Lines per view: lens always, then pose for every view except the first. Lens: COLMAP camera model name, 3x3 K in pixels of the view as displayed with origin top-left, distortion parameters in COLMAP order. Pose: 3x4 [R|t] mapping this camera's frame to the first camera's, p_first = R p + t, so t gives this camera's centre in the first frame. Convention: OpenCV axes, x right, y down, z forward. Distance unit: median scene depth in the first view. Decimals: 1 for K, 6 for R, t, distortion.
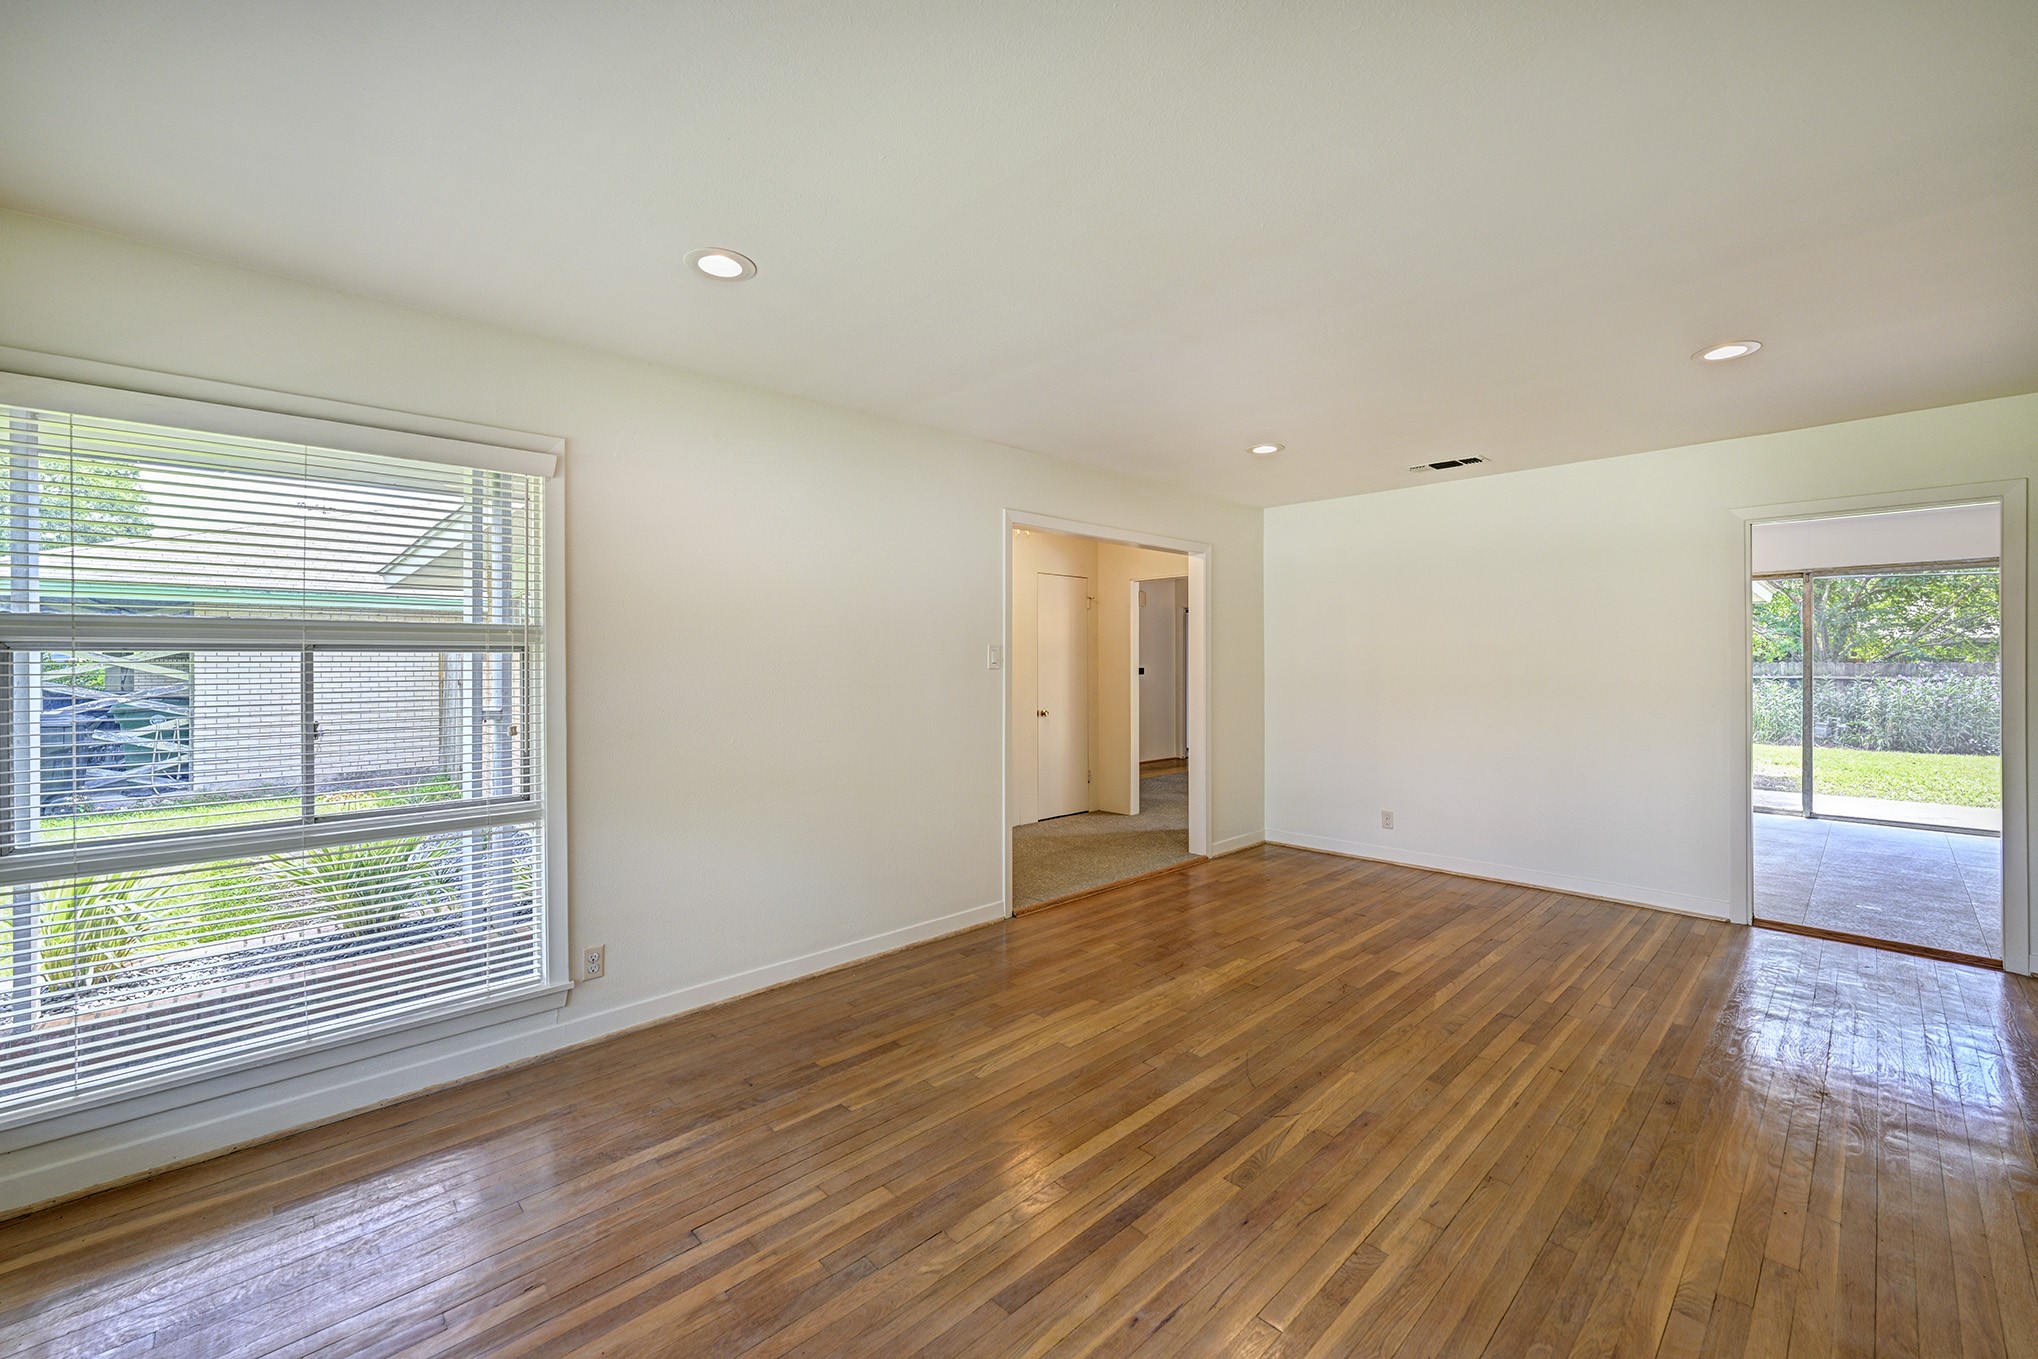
lens RADIAL K [[798.3, 0, 1025.6], [0, 798.3, 674.9], [0, 0, 1]] dist [0.000039, 0.000044]
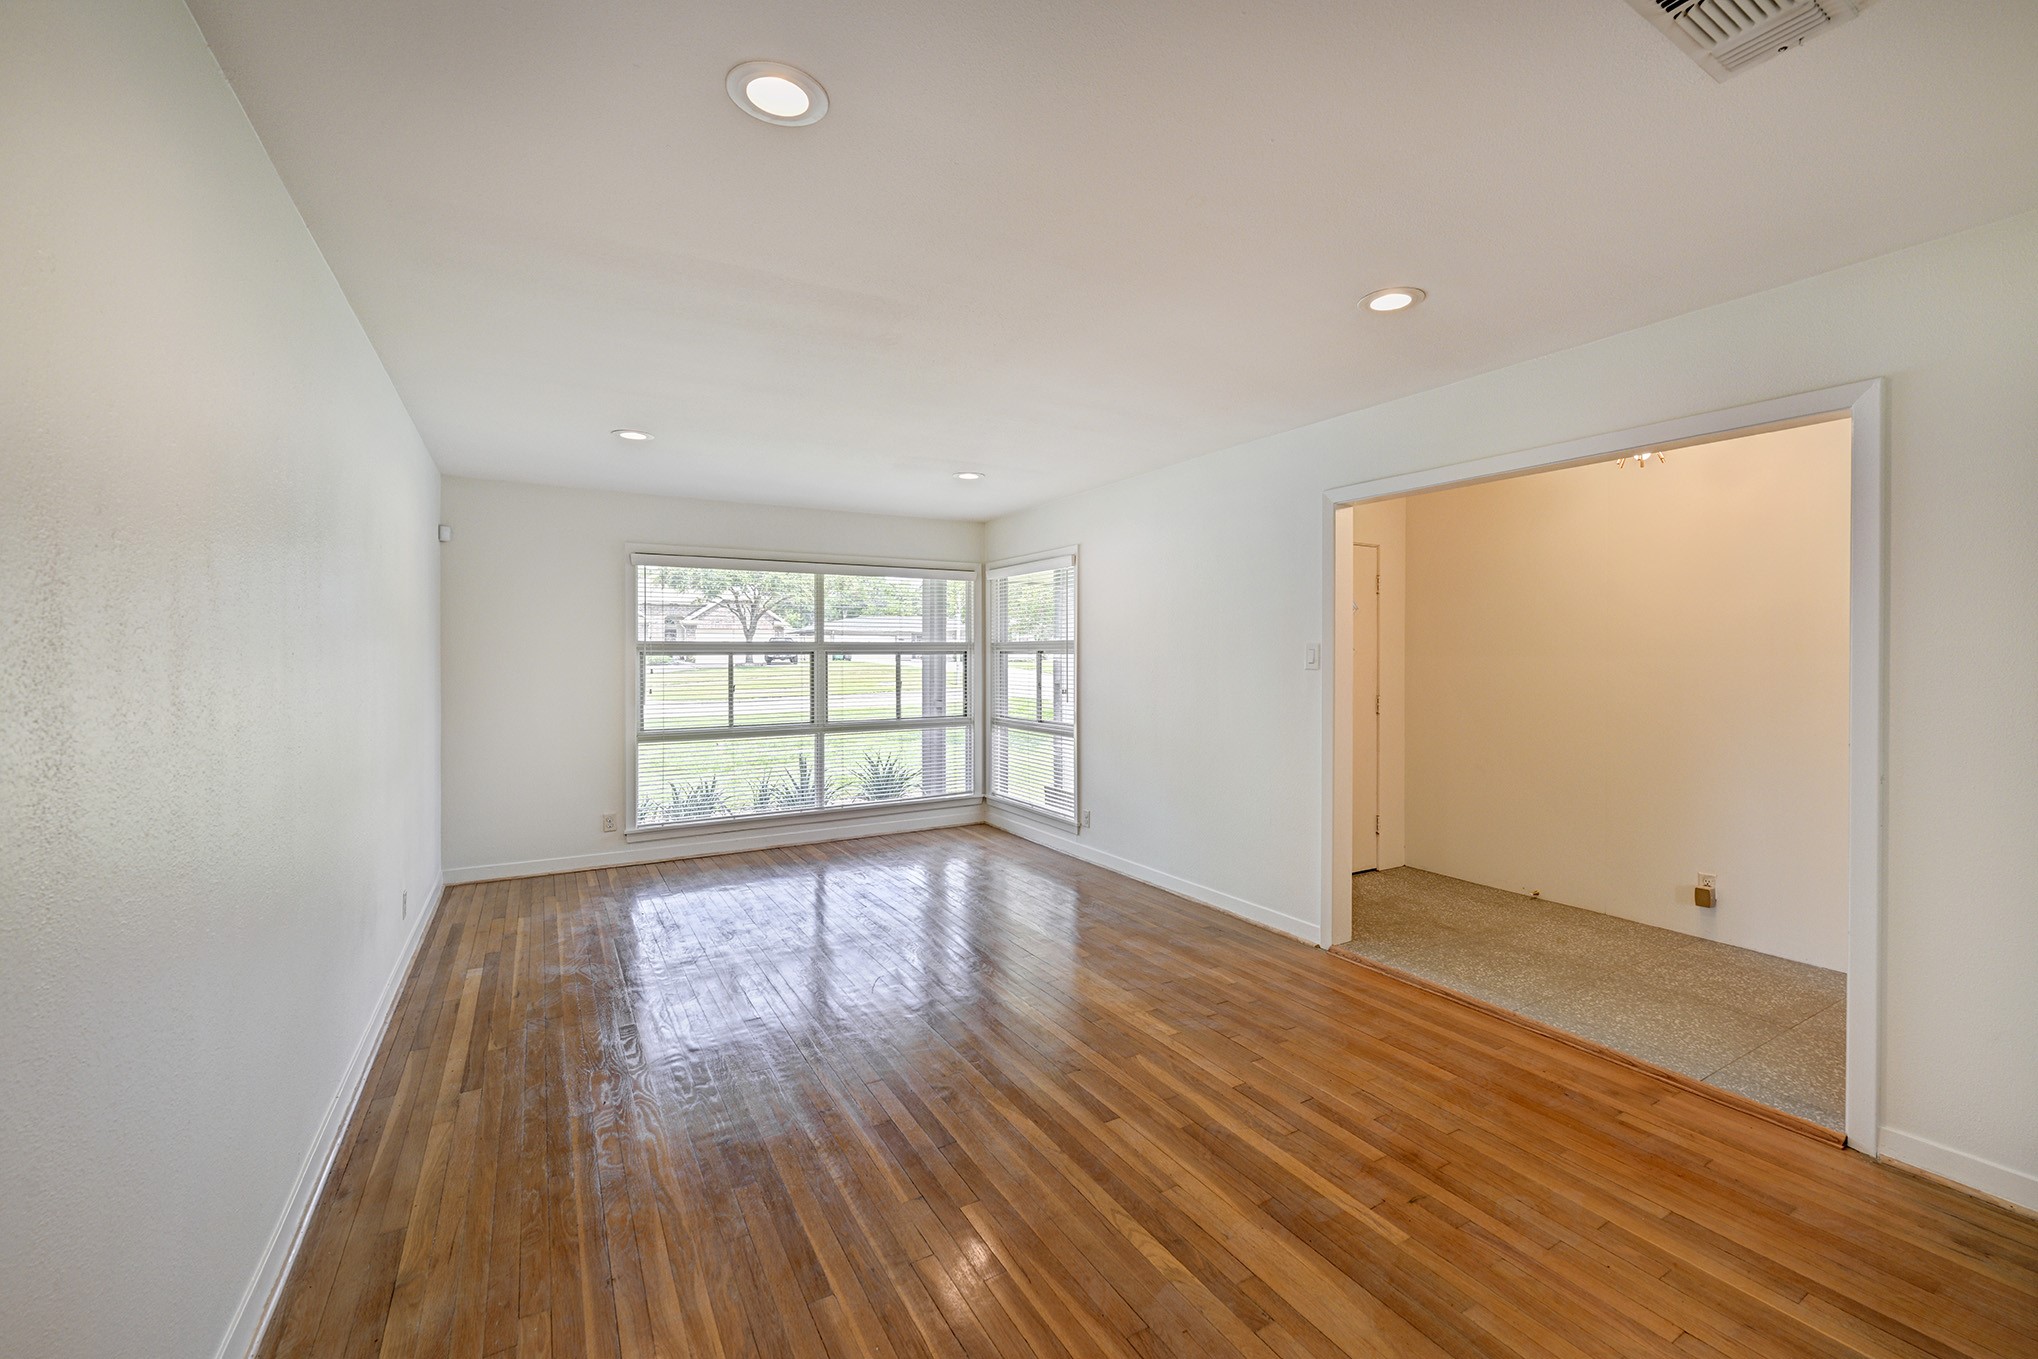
lens RADIAL K [[798.3, 0, 1023.8], [0, 798.3, 659.9], [0, 0, 1]] dist [0.000039, 0.000044]
pose [[-0.200264, 0.008666, -0.979704, 1.065346], [-0.020007, 0.999716, 0.012933, -0.026558], [0.979538, 0.022191, -0.200033, 0.982402]]
